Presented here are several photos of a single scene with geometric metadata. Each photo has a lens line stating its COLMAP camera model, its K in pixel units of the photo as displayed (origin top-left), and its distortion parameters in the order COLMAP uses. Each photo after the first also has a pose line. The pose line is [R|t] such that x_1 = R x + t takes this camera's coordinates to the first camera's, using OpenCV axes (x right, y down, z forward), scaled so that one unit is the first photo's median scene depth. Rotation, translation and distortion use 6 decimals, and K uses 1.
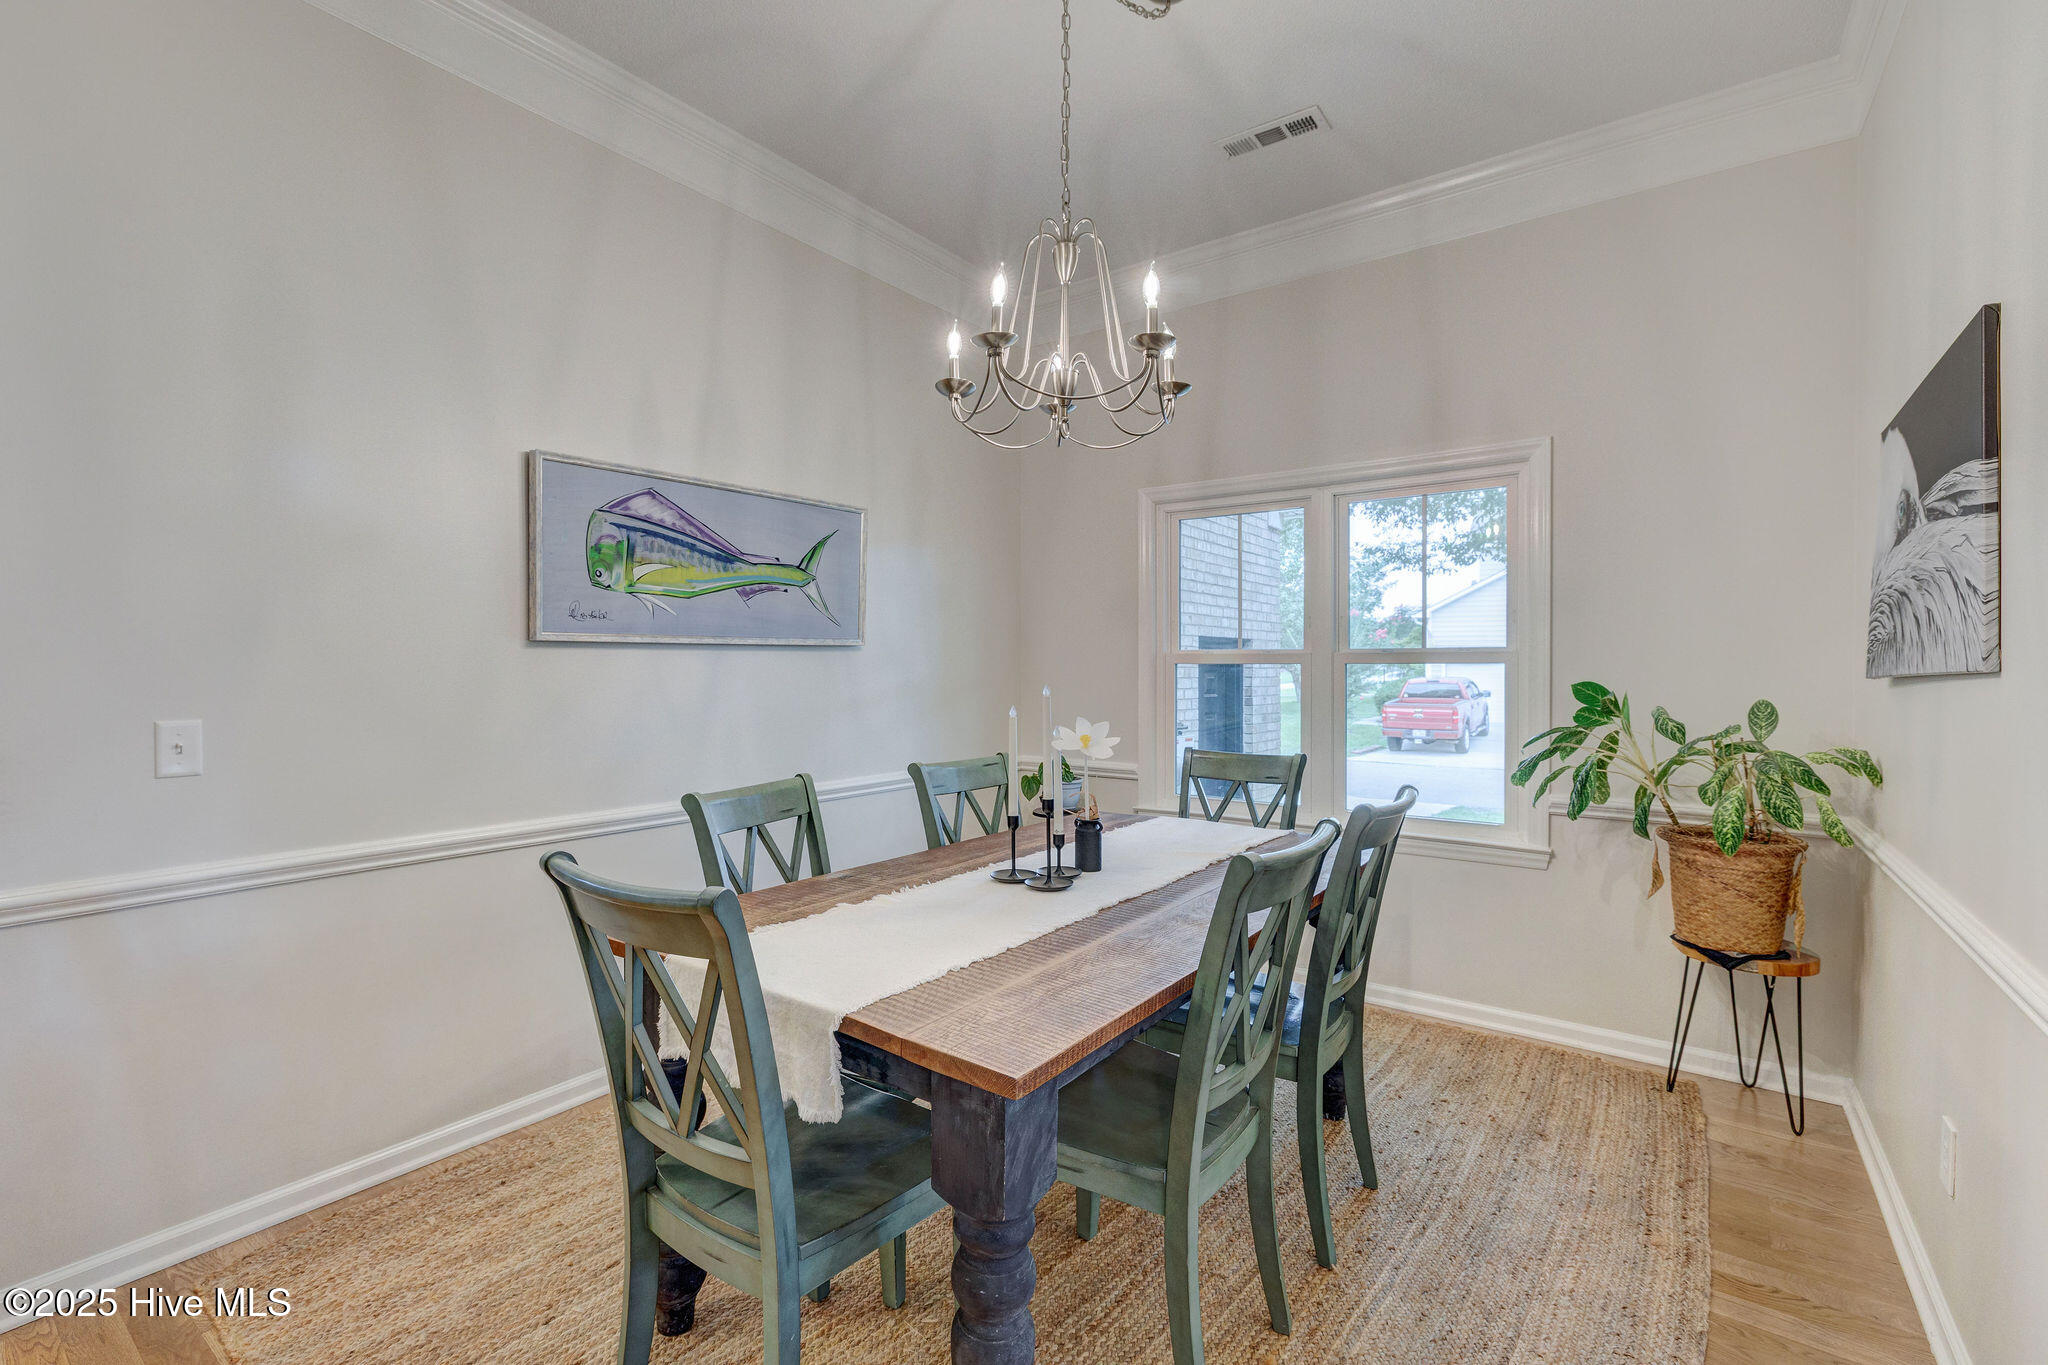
lens RADIAL K [[920.9, 0, 1002.9], [0, 920.9, 670.5], [0, 0, 1]] dist [-0.000314, 0.000572]
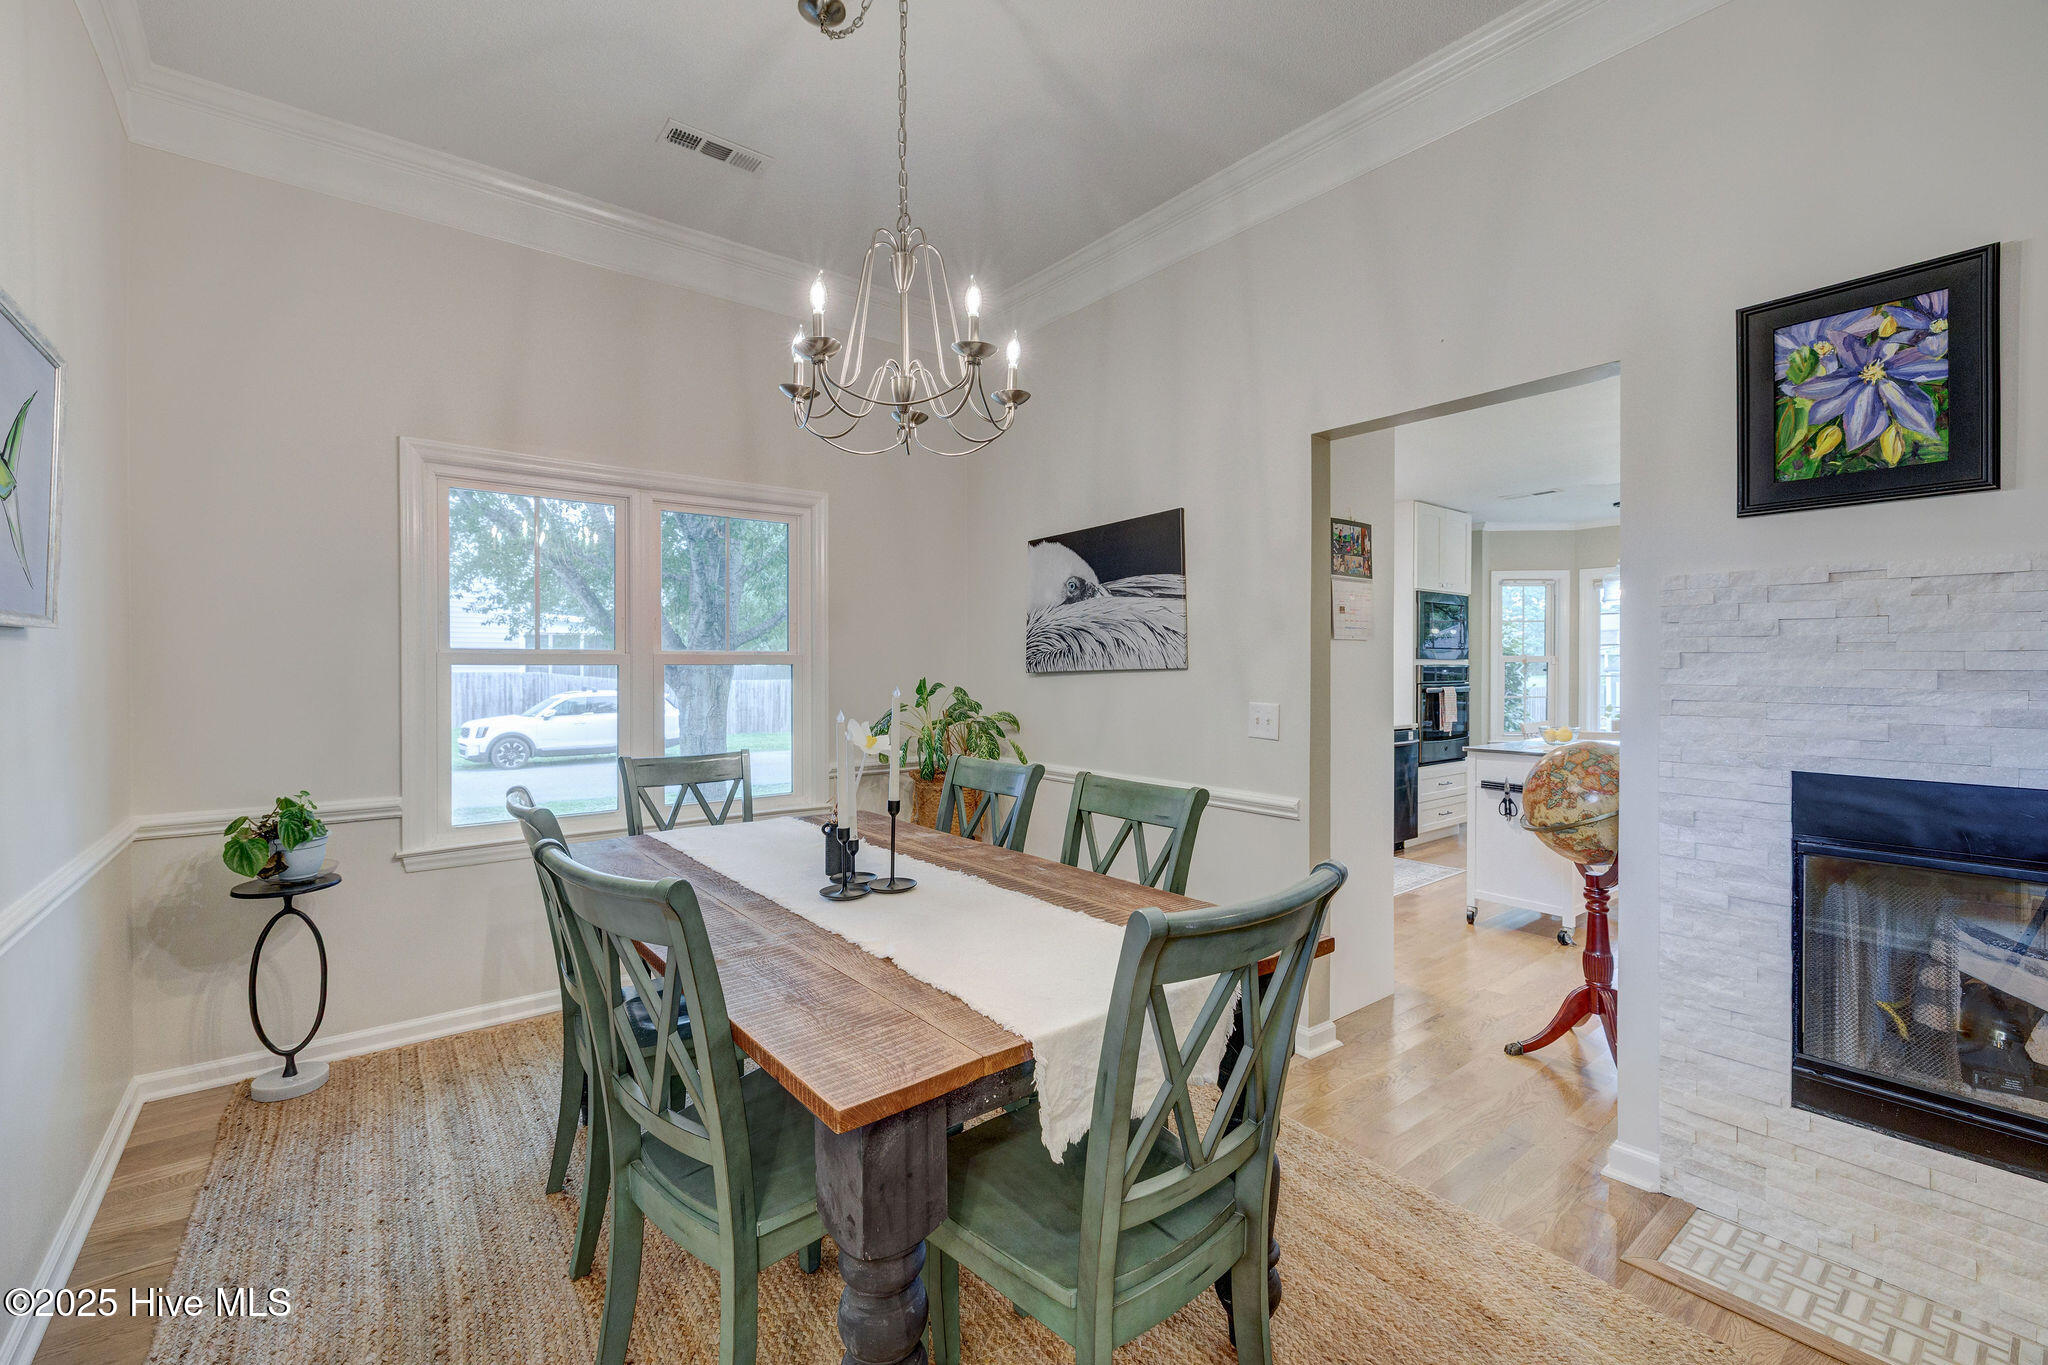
lens RADIAL K [[879.3, 0, 1014.6], [0, 879.3, 670.4], [0, 0, 1]] dist [-0.000931, 0.002371]
pose [[0.241128, -0.006475, 0.970472, -0.633597], [0.007179, 0.999962, 0.004888, -0.003996], [-0.970467, 0.005788, 0.241166, 0.483806]]
